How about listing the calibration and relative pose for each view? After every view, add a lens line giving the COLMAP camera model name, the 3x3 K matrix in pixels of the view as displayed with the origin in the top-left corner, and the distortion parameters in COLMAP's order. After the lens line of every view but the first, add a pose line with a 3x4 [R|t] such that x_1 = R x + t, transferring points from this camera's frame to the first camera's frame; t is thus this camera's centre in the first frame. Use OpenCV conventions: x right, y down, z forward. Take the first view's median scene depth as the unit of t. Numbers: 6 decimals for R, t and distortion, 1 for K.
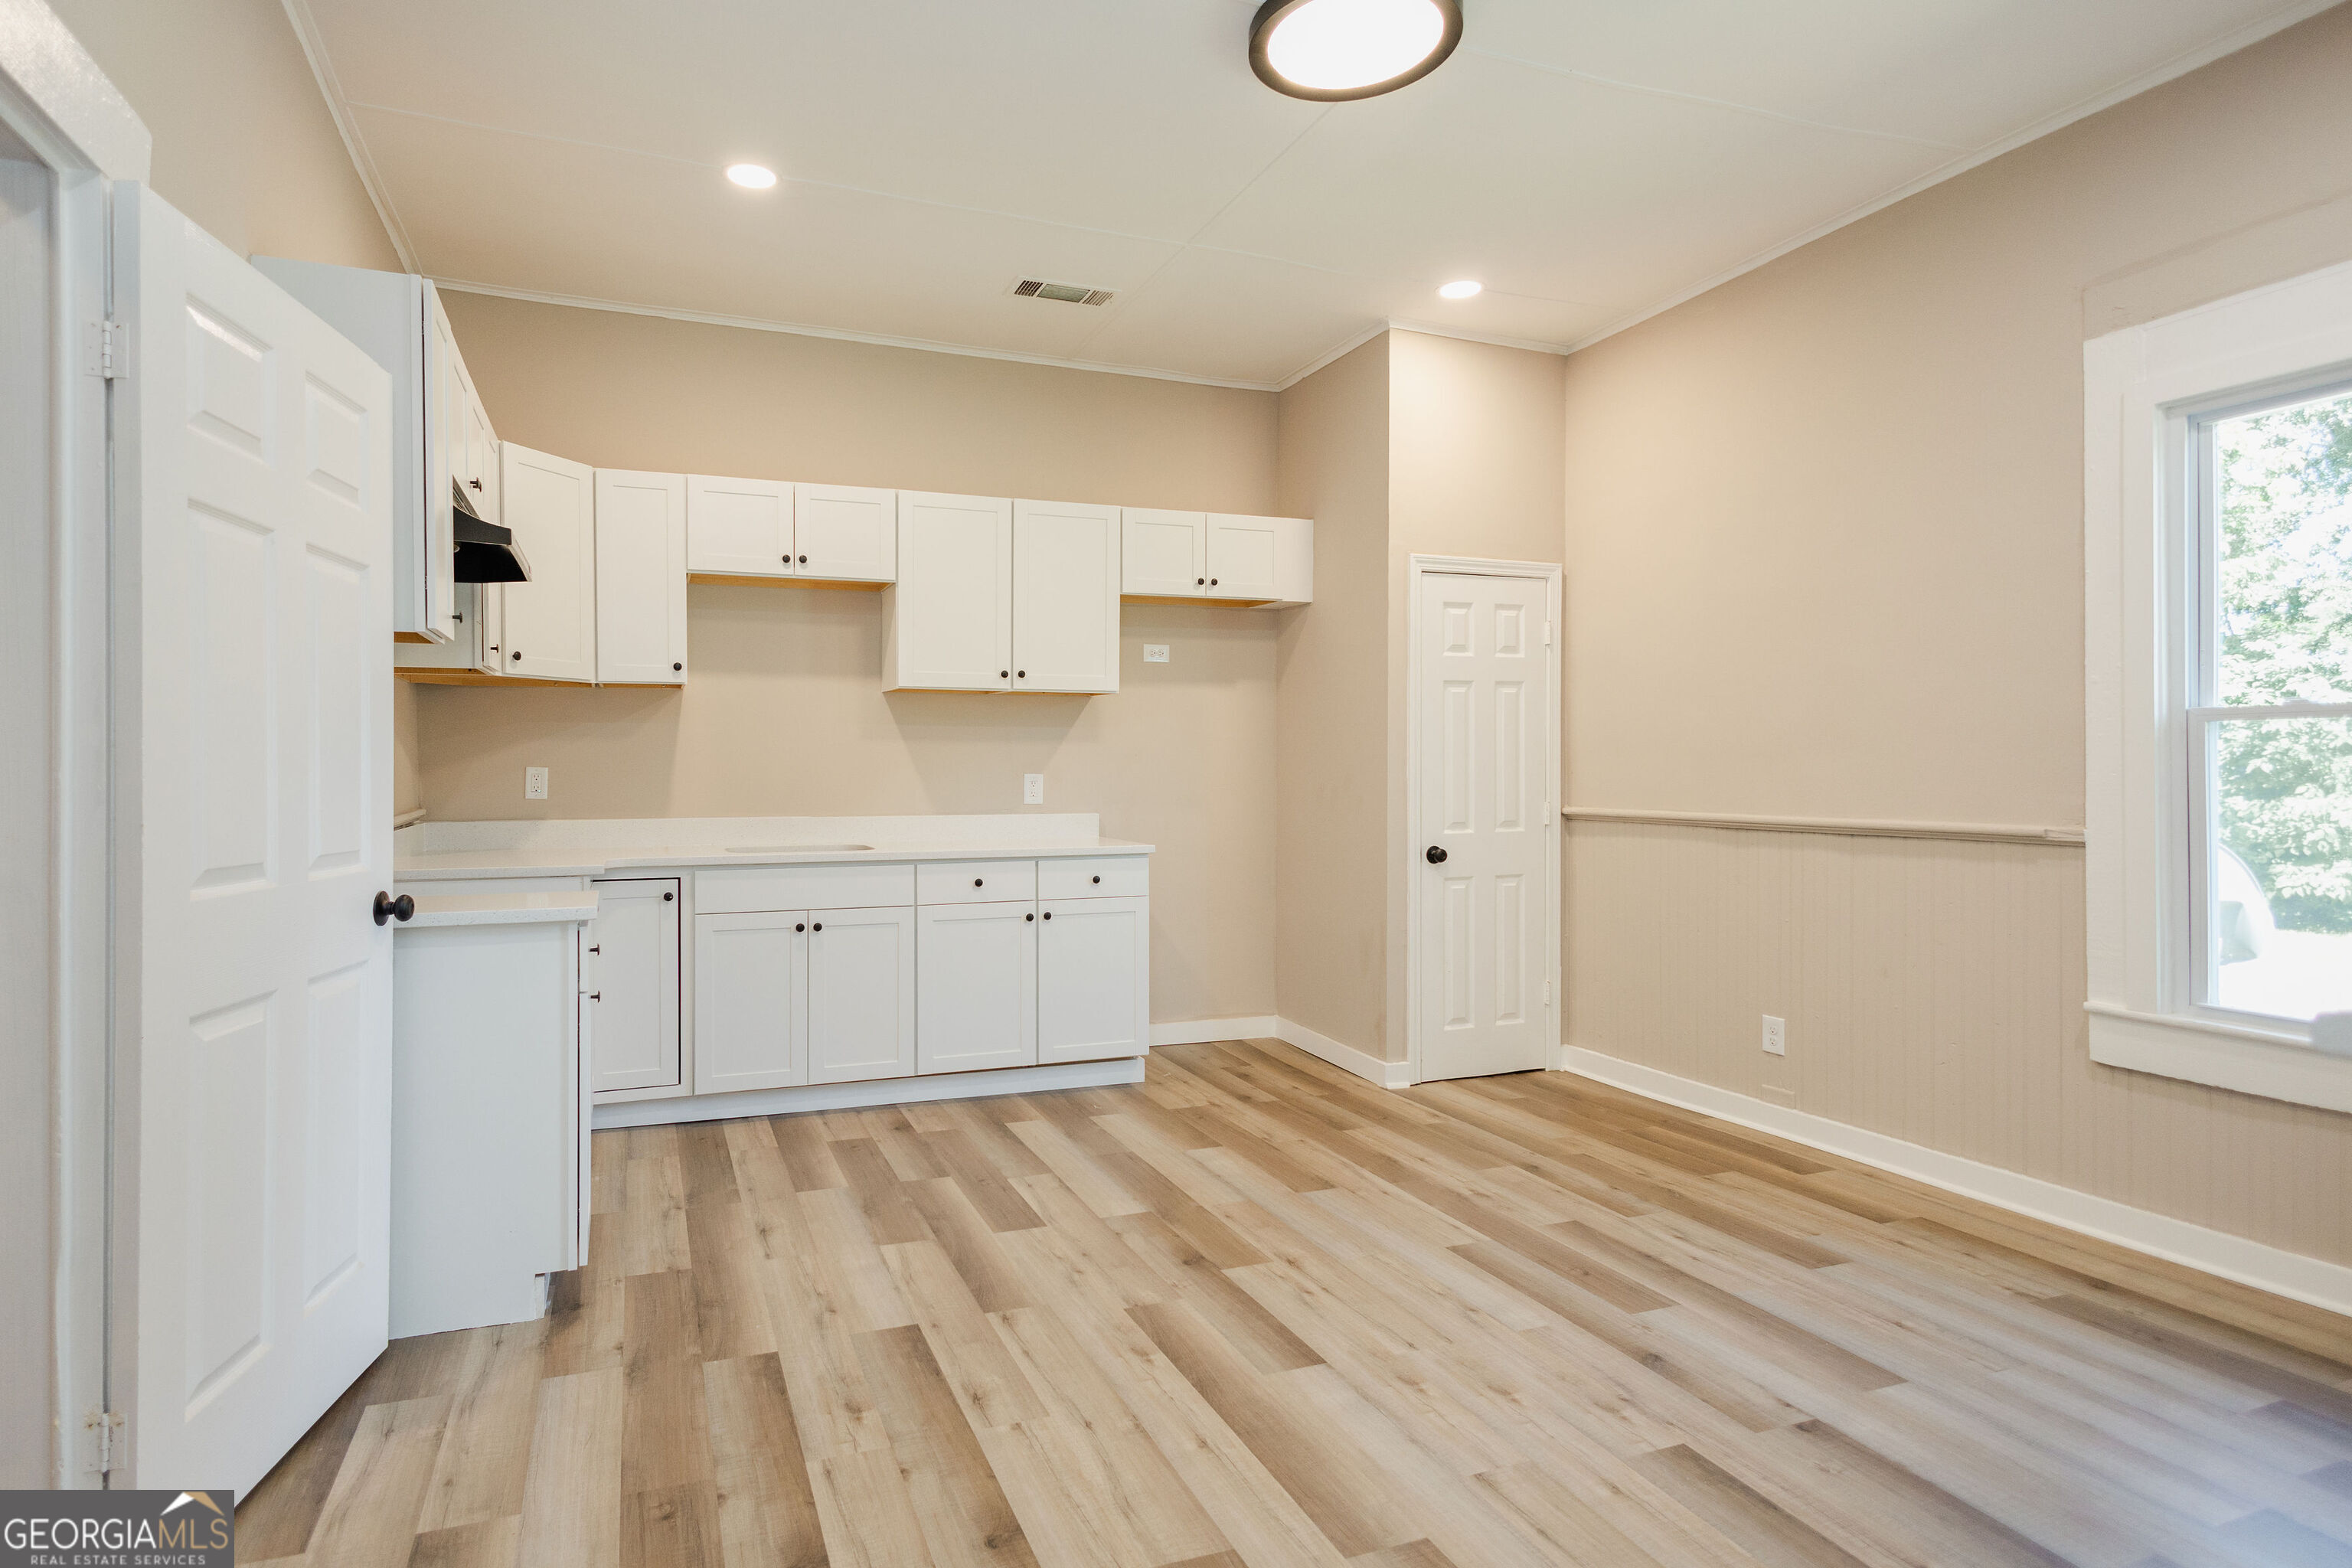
lens RADIAL K [[1171.9, 0, 1160.6], [0, 1171.9, 773.4], [0, 0, 1]] dist [0.018509, -0.000898]
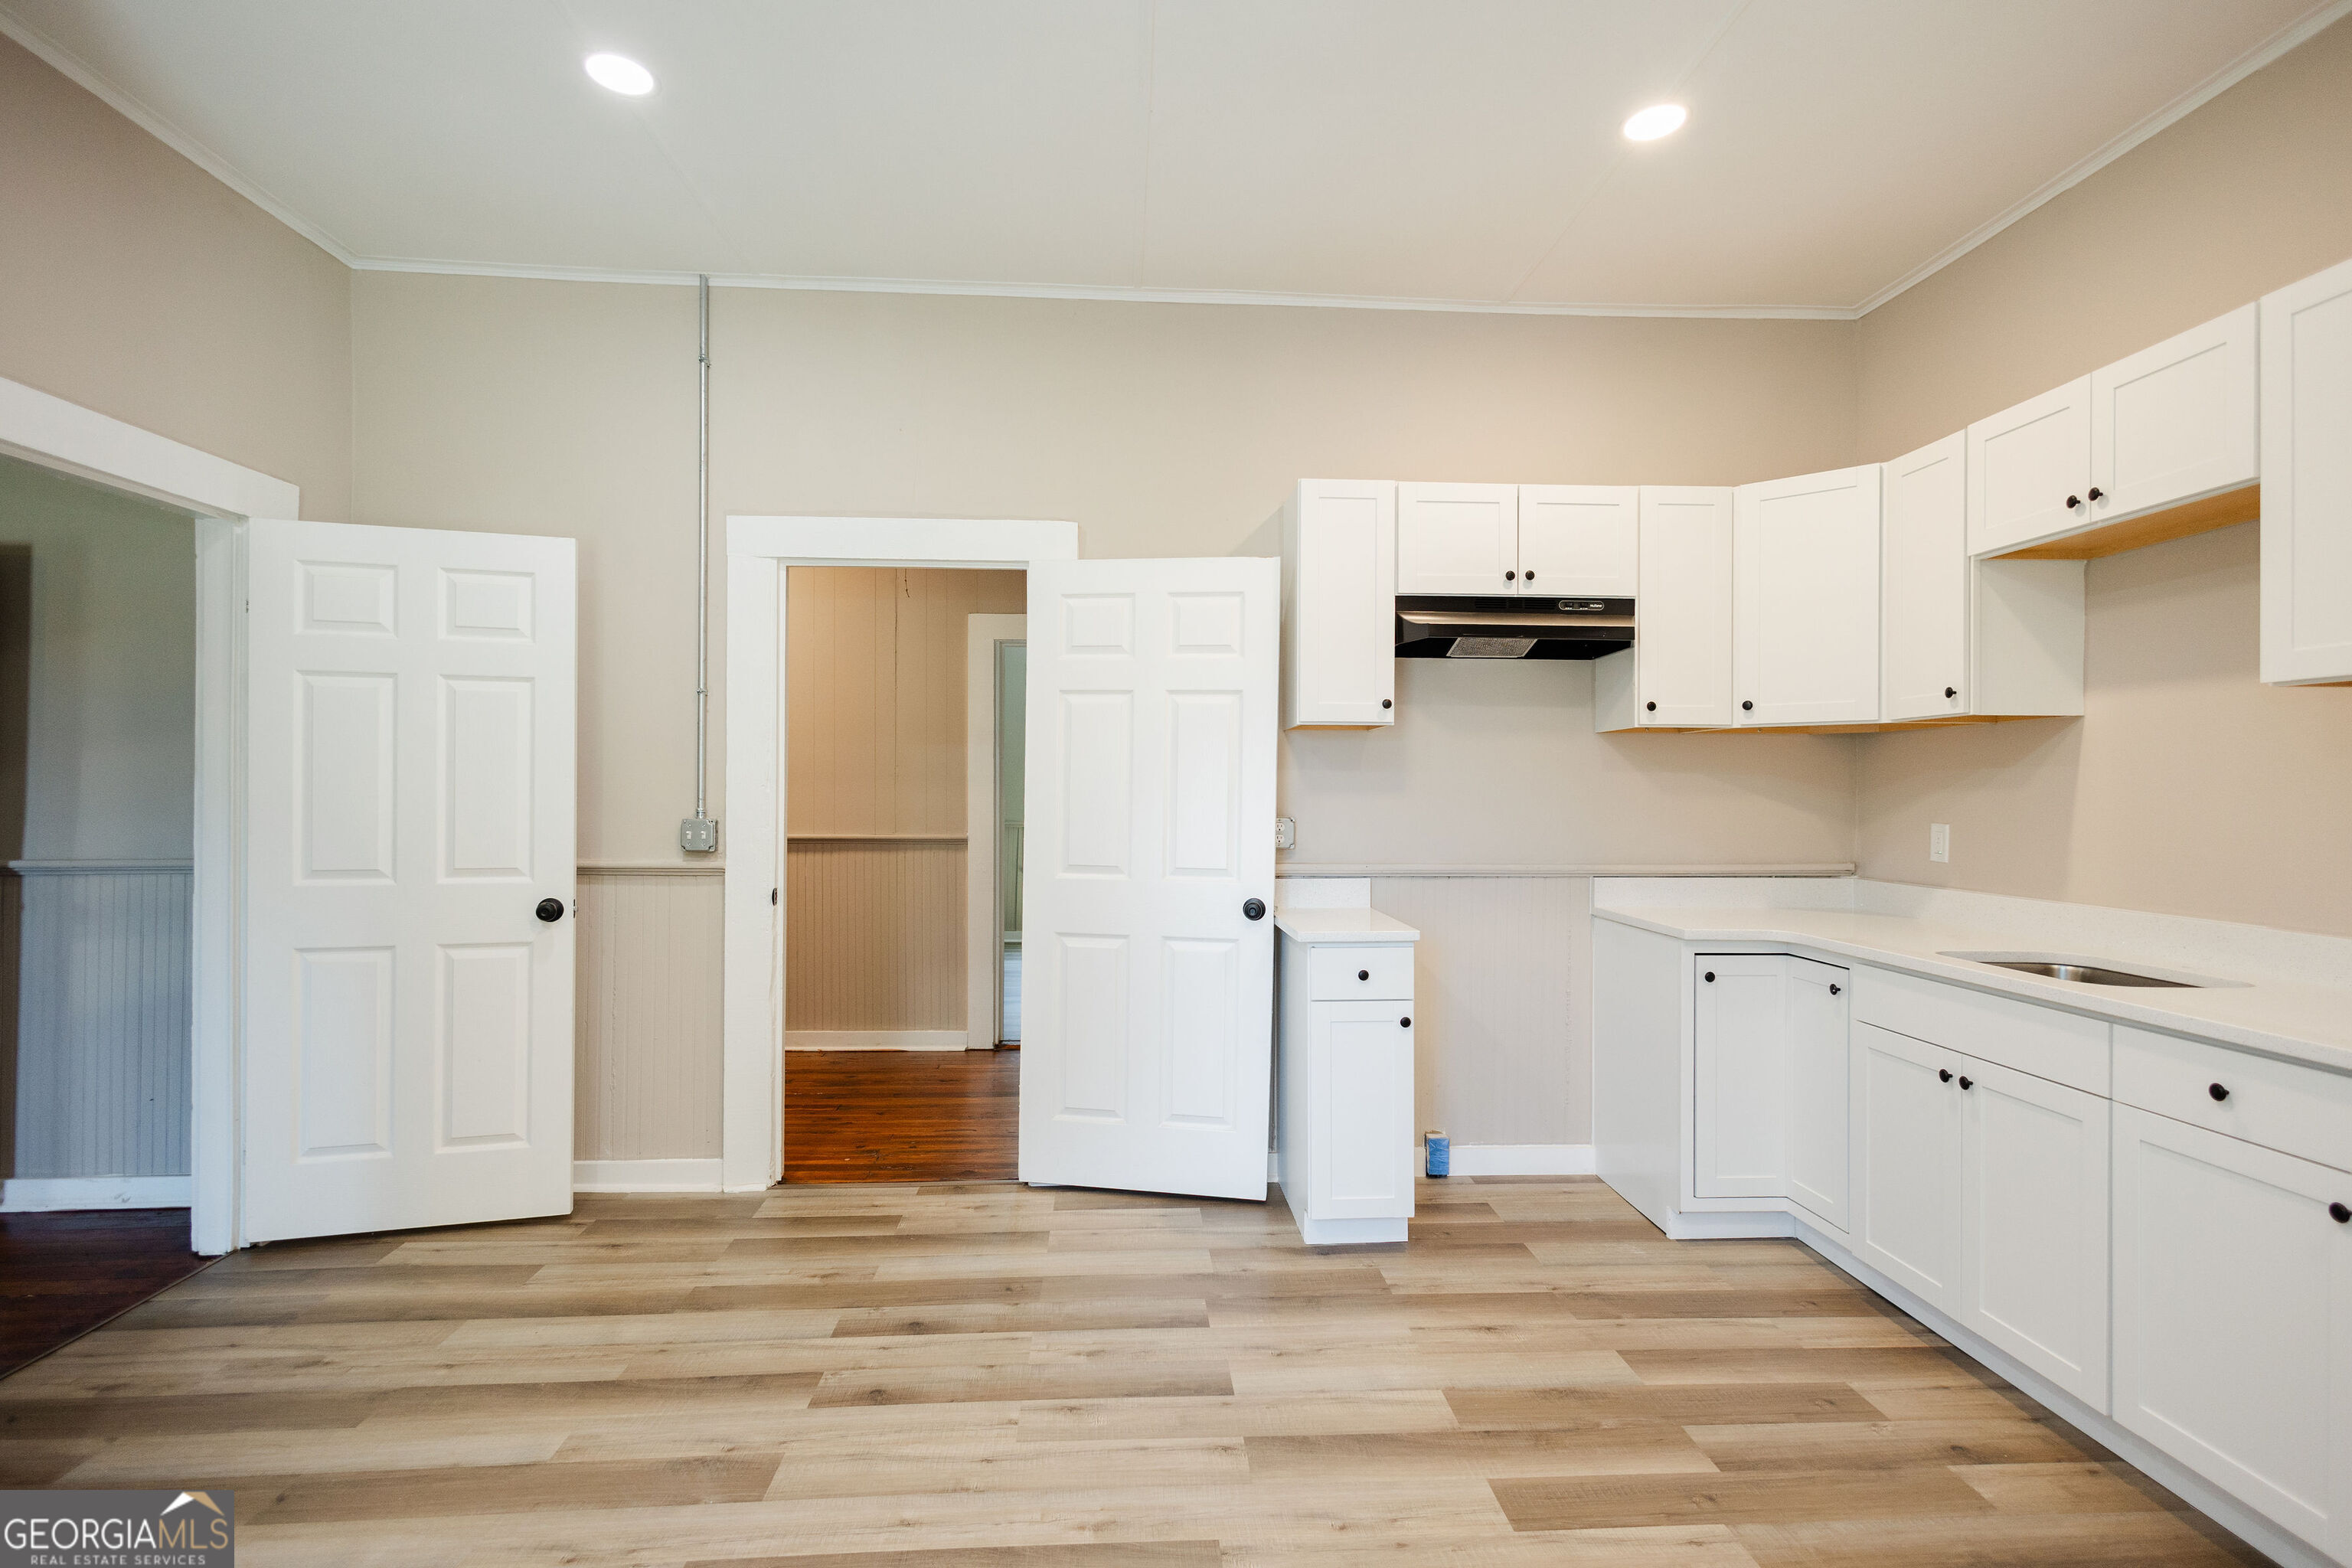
lens RADIAL K [[1171.9, 0, 1161.9], [0, 1171.9, 783.3], [0, 0, 1]] dist [0.018509, -0.000898]
pose [[-0.348936, -0.006222, -0.937126, 0.458609], [-0.013721, 0.999905, -0.001529, -0.025899], [0.937046, 0.012324, -0.348988, 0.792724]]
